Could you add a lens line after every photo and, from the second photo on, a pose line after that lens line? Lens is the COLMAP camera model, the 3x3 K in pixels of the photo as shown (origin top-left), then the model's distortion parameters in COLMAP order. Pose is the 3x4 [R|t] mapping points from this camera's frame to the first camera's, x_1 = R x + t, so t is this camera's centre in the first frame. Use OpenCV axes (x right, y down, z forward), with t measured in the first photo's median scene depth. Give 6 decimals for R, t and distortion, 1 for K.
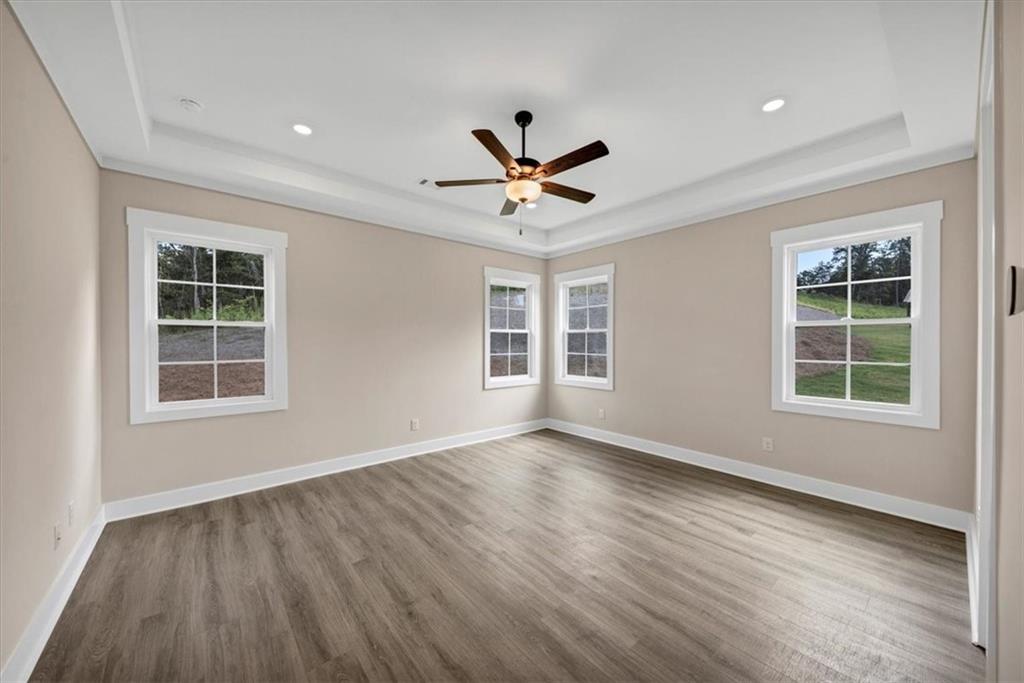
lens RADIAL K [[373.1, 0, 516.7], [0, 373.1, 340.7], [0, 0, 1]] dist [0.008109, -0.002037]
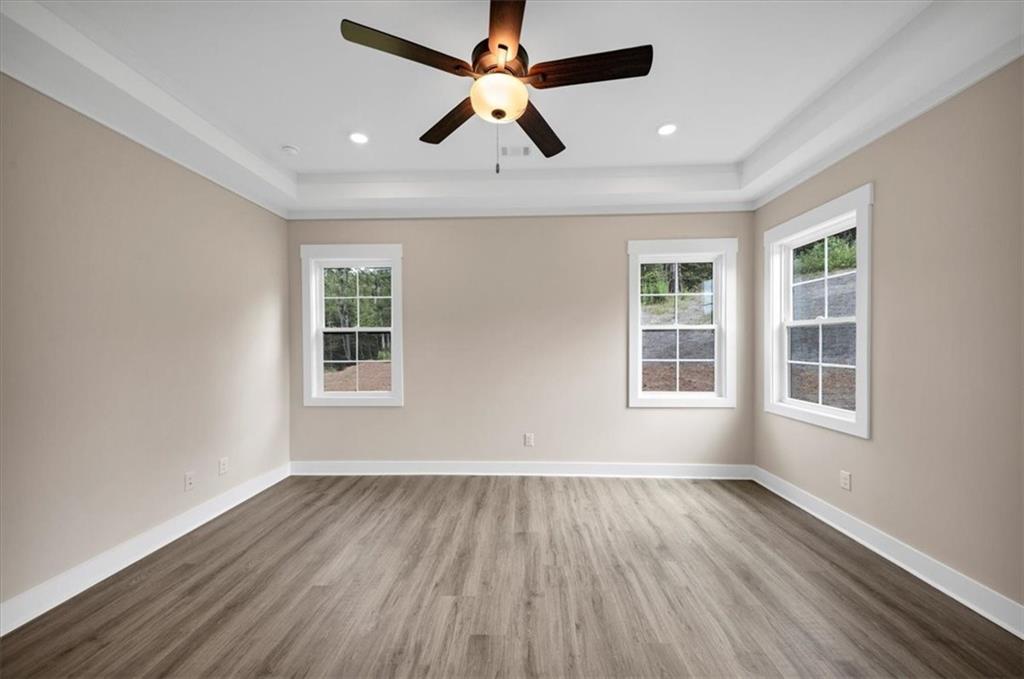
lens RADIAL K [[373.1, 0, 511.9], [0, 373.1, 344.4], [0, 0, 1]] dist [0.008109, -0.002037]
pose [[0.730587, -0.001402, -0.682818, 0.253156], [0.006661, 0.999965, 0.005074, 0.000933], [0.682787, -0.008255, 0.730571, 0.308478]]
